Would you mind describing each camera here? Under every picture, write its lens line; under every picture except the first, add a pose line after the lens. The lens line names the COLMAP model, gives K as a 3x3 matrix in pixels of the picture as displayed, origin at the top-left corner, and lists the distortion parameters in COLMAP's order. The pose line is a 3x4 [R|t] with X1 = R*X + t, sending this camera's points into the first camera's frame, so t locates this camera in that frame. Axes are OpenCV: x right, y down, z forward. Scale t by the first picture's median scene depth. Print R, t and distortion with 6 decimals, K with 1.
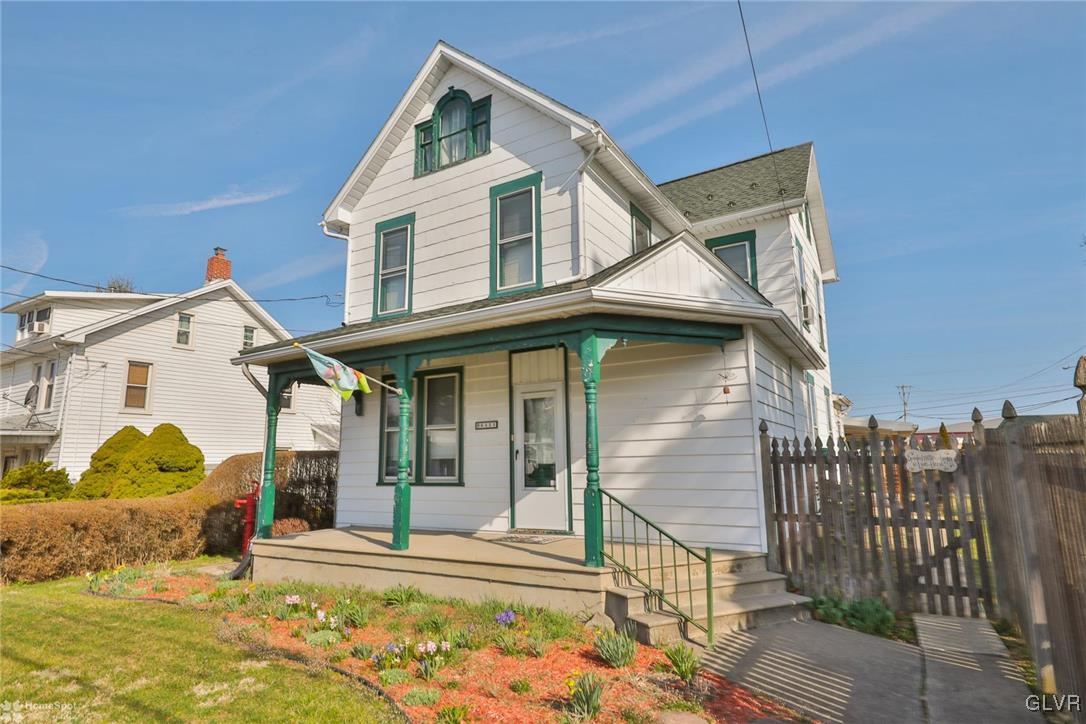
lens RADIAL K [[587.9, 0, 543.0], [0, 587.9, 362.0], [0, 0, 1]] dist [0.016765, -0.008253]
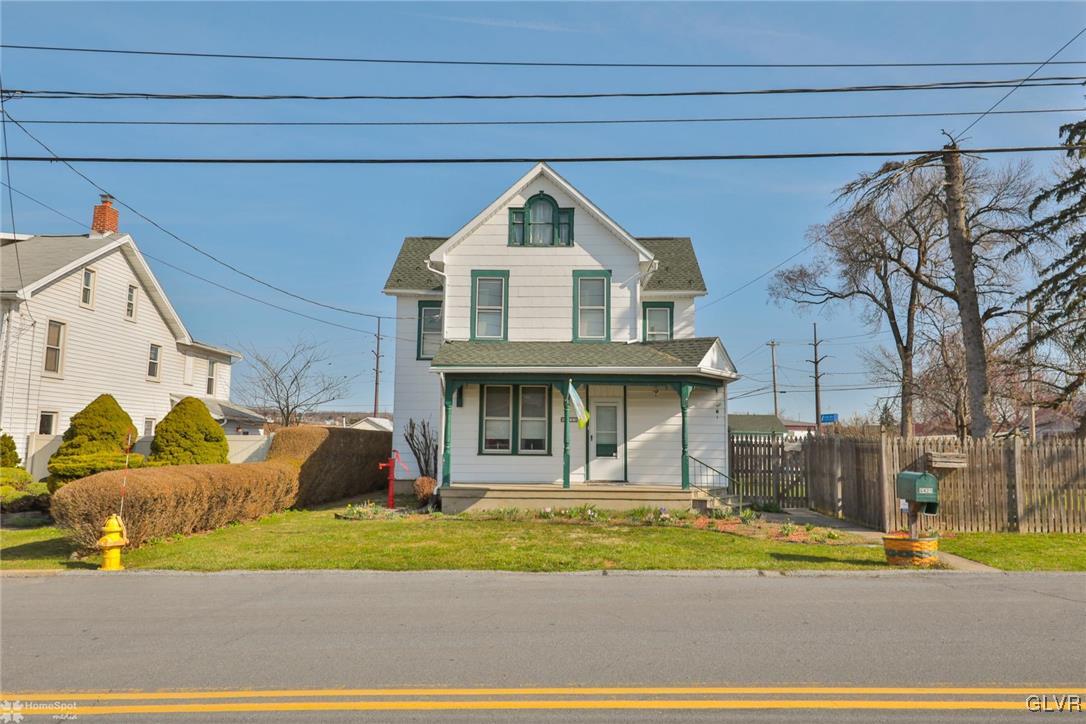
lens RADIAL K [[731.8, 0, 544.9], [0, 731.8, 363.0], [0, 0, 1]] dist [0.015115, -0.002320]
pose [[0.860934, 0.077445, 0.502787, -1.193046], [-0.108050, 0.993631, 0.031968, -0.108369], [-0.497109, -0.081848, 0.863819, -0.726039]]
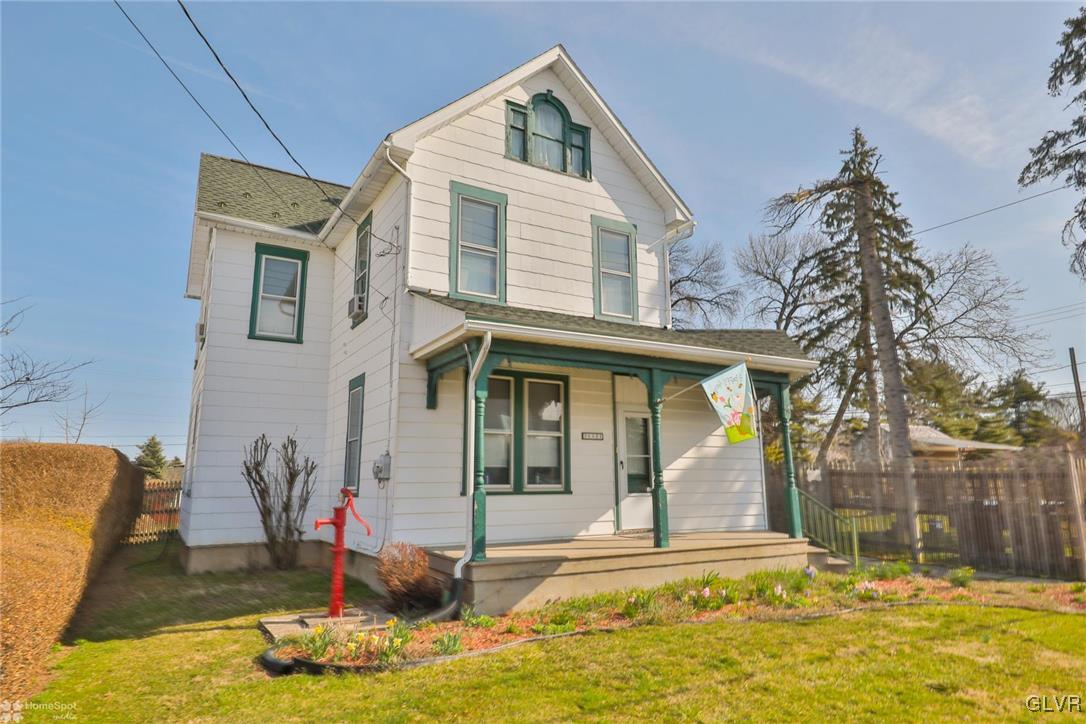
lens RADIAL K [[652.2, 0, 543.7], [0, 652.2, 360.4], [0, 0, 1]] dist [0.005052, 0.000516]
pose [[0.467001, 0.176079, 0.866548, -1.175843], [-0.150464, 0.981506, -0.118350, 0.124233], [-0.871362, -0.075114, 0.484858, 0.508972]]
